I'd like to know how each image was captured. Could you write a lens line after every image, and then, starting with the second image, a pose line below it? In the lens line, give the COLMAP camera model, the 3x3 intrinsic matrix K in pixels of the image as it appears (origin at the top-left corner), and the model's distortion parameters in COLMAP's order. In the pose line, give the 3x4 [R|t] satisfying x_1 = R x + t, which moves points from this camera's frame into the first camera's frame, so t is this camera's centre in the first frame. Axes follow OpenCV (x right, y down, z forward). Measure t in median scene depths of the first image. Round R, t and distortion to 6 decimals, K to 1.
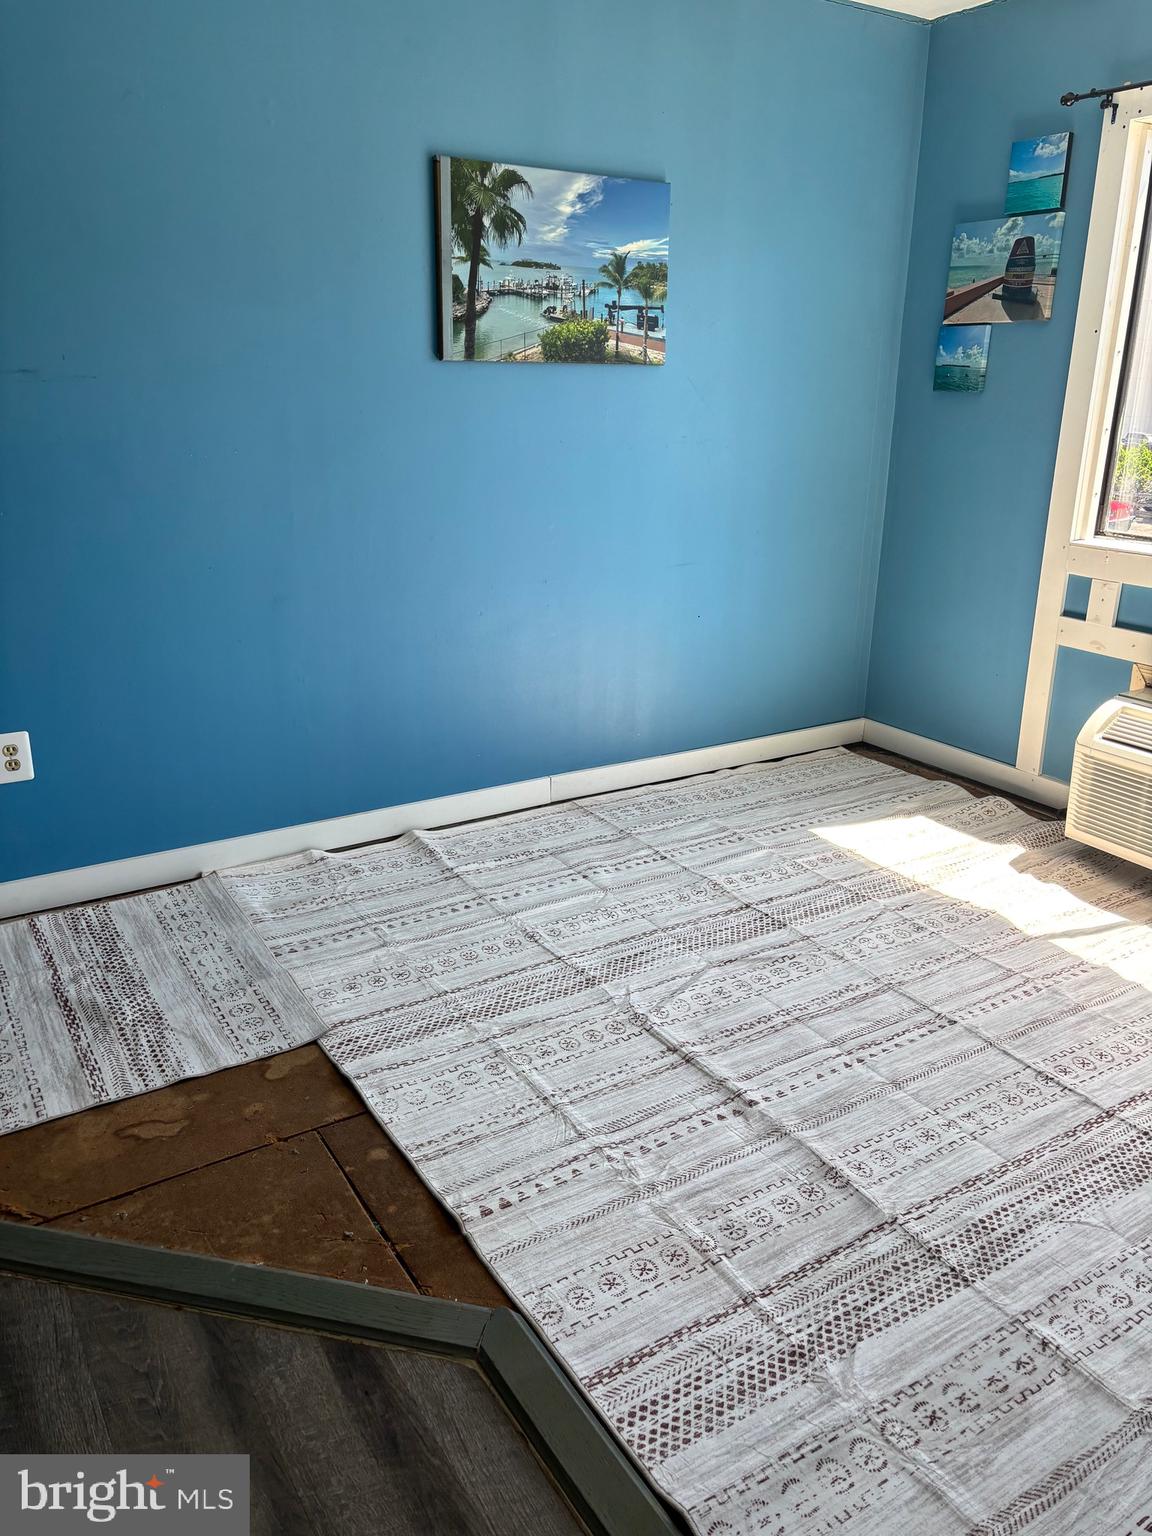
lens RADIAL K [[1153.2, 0, 577.0], [0, 1153.2, 757.5], [0, 0, 1]] dist [0.058423, -0.063121]
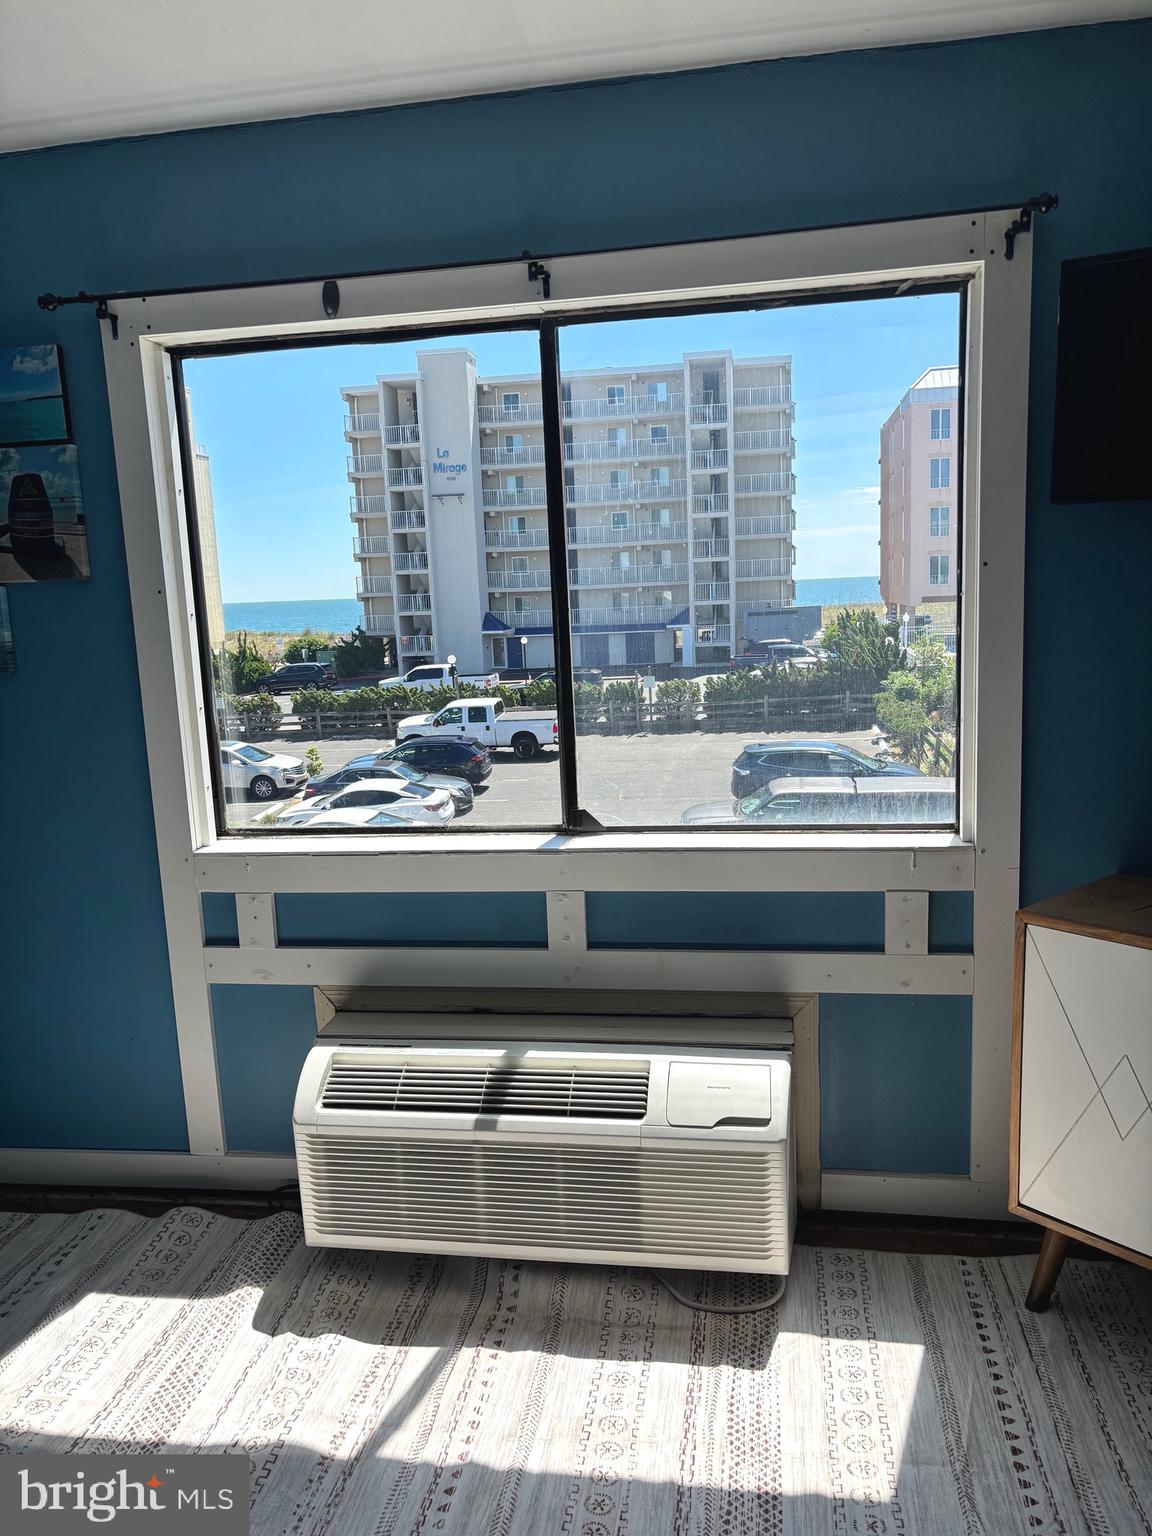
lens RADIAL K [[1158.0, 0, 580.2], [0, 1158.0, 771.5], [0, 0, 1]] dist [0.077439, -0.082694]
pose [[0.658050, -0.155761, 0.736687, 0.047008], [0.284353, 0.957331, -0.051587, -0.169595], [-0.697218, 0.243426, 0.674263, 0.399986]]
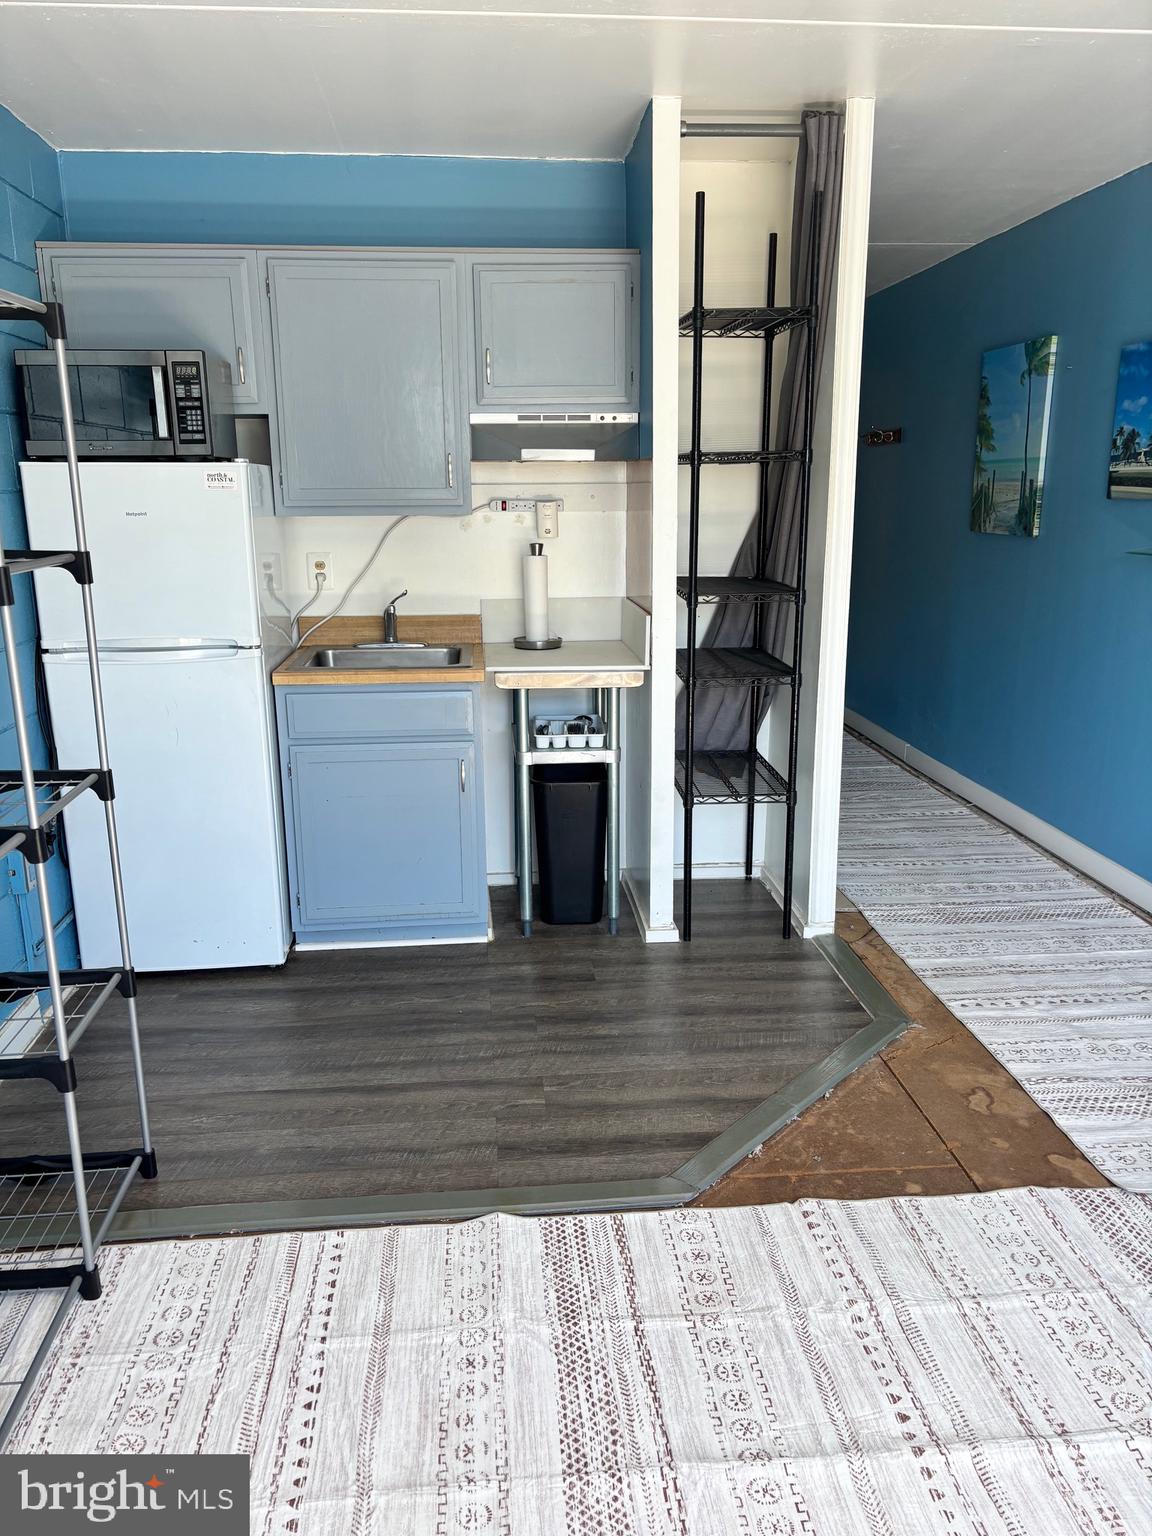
lens RADIAL K [[1148.0, 0, 569.5], [0, 1148.0, 785.1], [0, 0, 1]] dist [0.045780, -0.046461]
pose [[-0.459561, 0.217298, -0.861154, 0.703368], [-0.275481, 0.886910, 0.370810, -0.271789], [0.844342, 0.407642, -0.347728, 0.758436]]
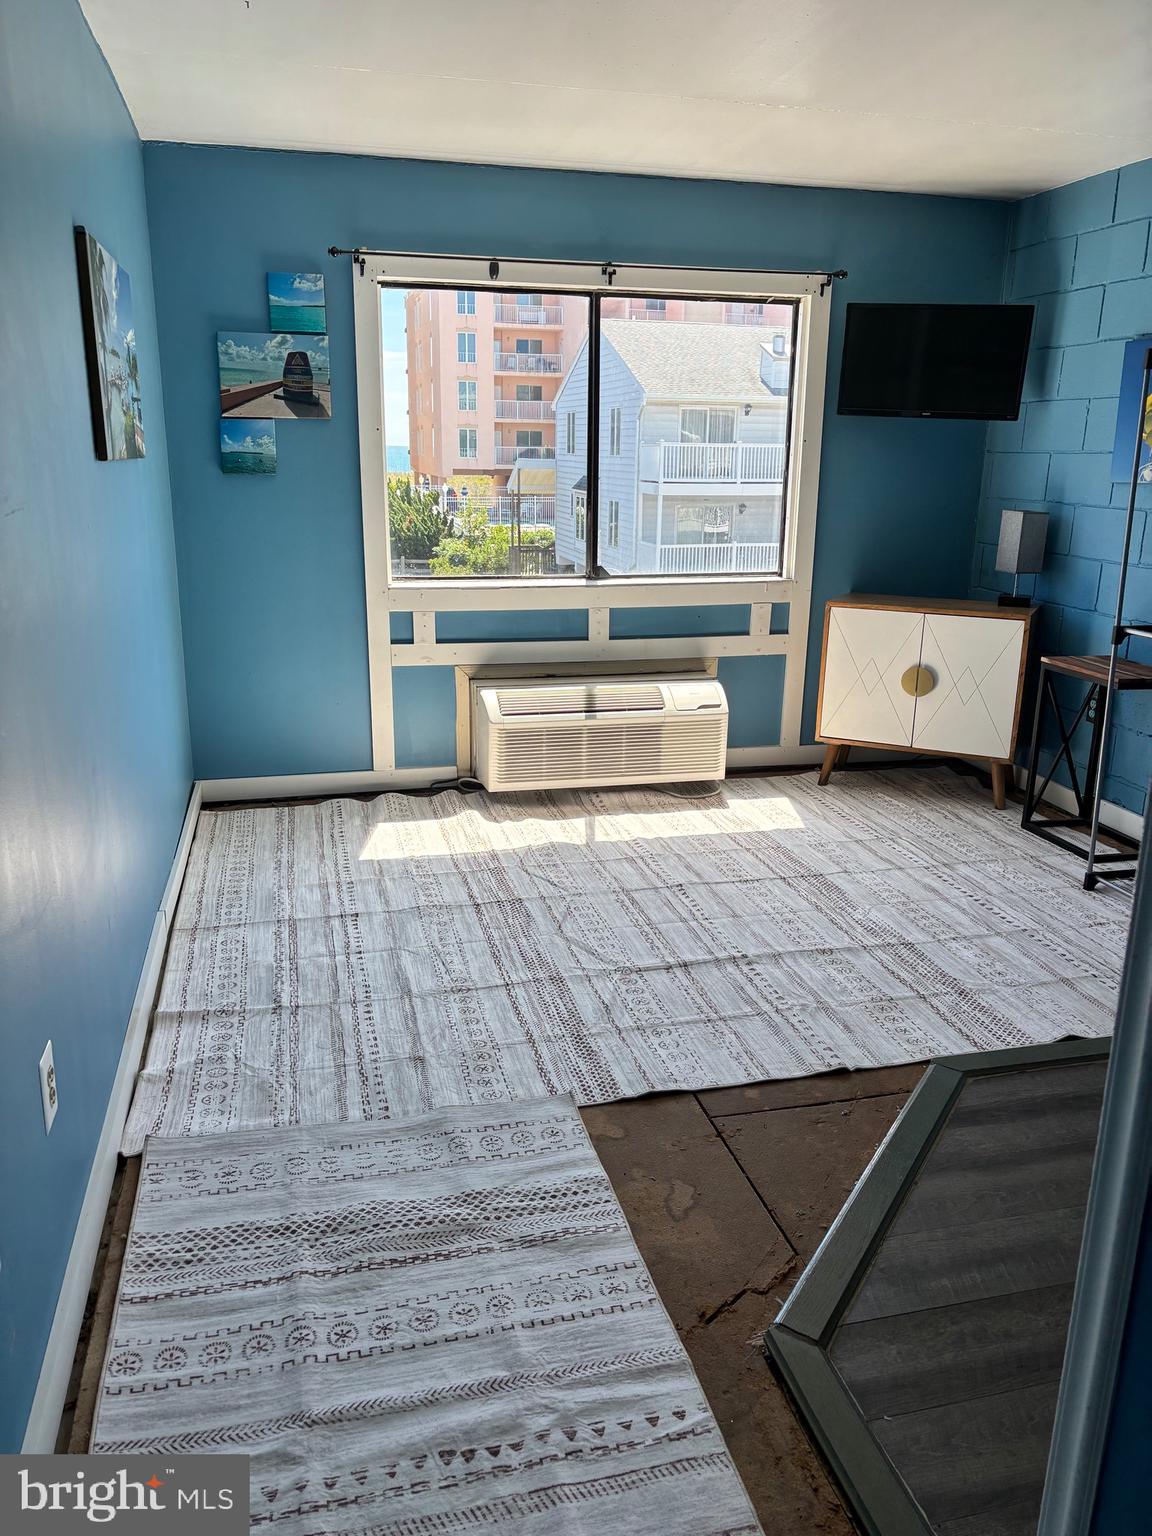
lens RADIAL K [[1149.8, 0, 588.9], [0, 1149.8, 770.8], [0, 0, 1]] dist [0.051581, -0.063327]
pose [[0.300737, -0.262527, 0.916863, -1.027033], [0.290260, 0.940956, 0.174218, -0.207072], [-0.908464, 0.213734, 0.359181, 0.508494]]
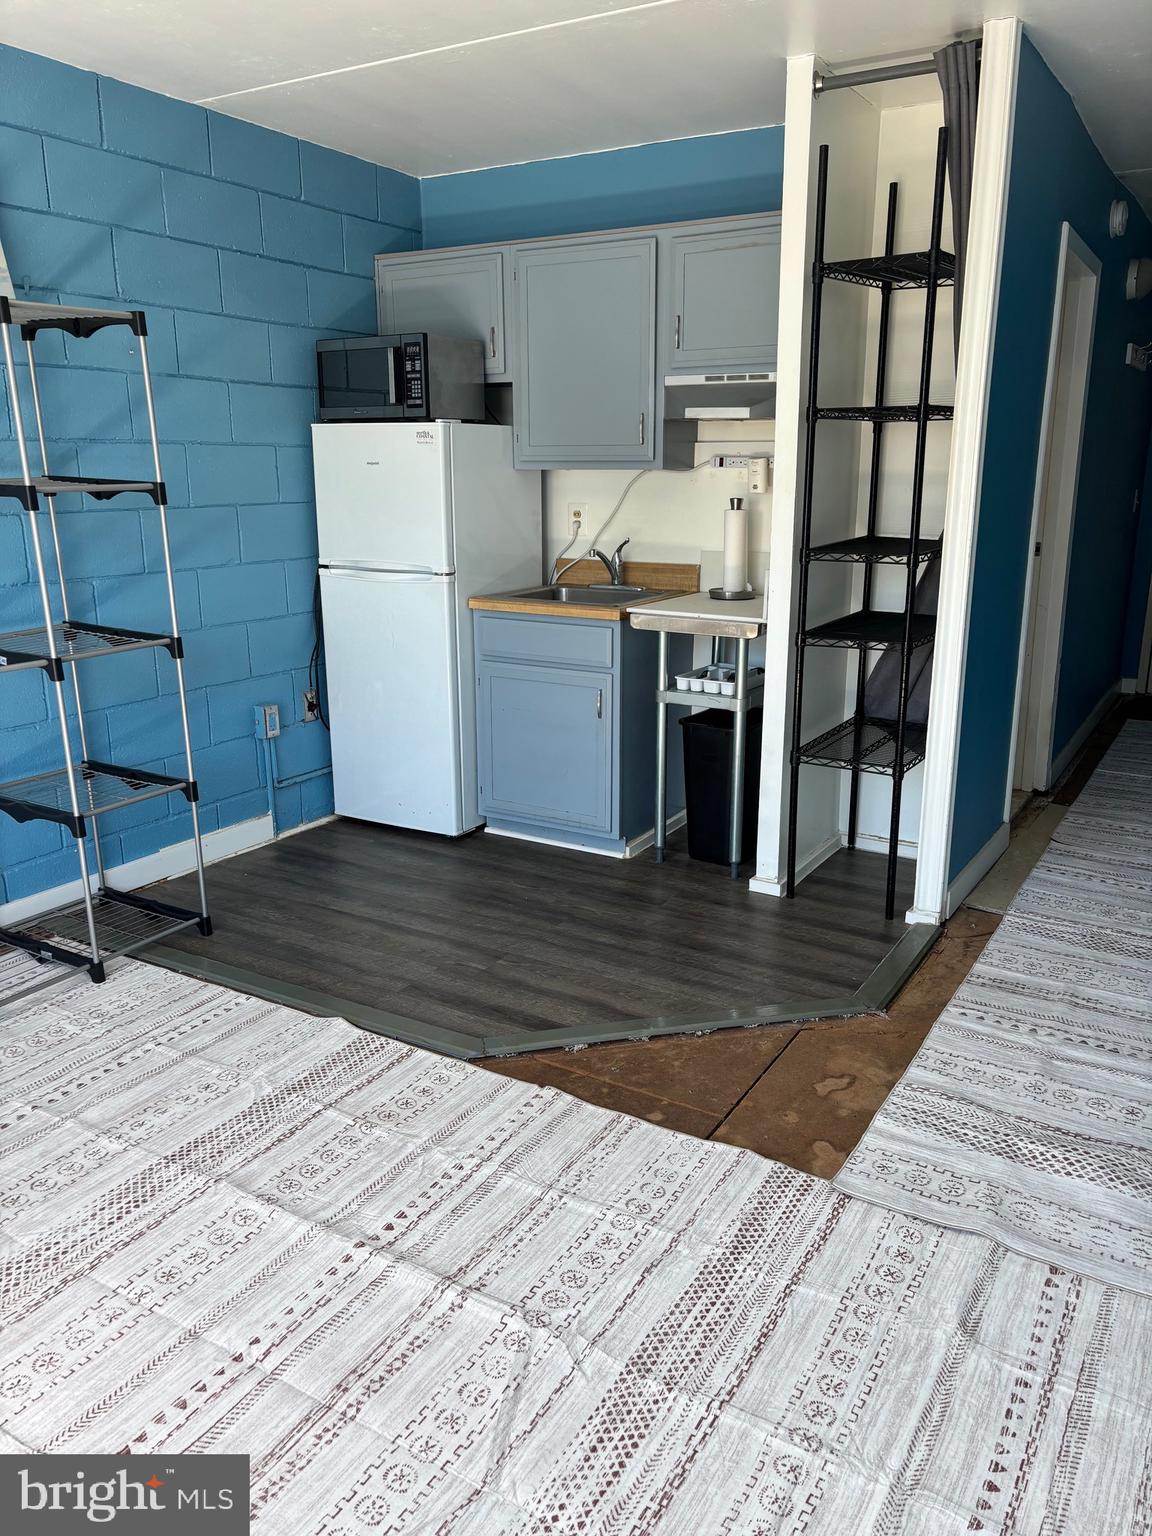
lens RADIAL K [[1158.0, 0, 580.2], [0, 1158.0, 771.5], [0, 0, 1]] dist [0.077439, -0.082694]
pose [[-0.889242, 0.110419, -0.443911, 0.313269], [-0.151809, 0.844195, 0.514090, -0.449783], [0.431513, 0.524540, -0.733931, 1.329557]]
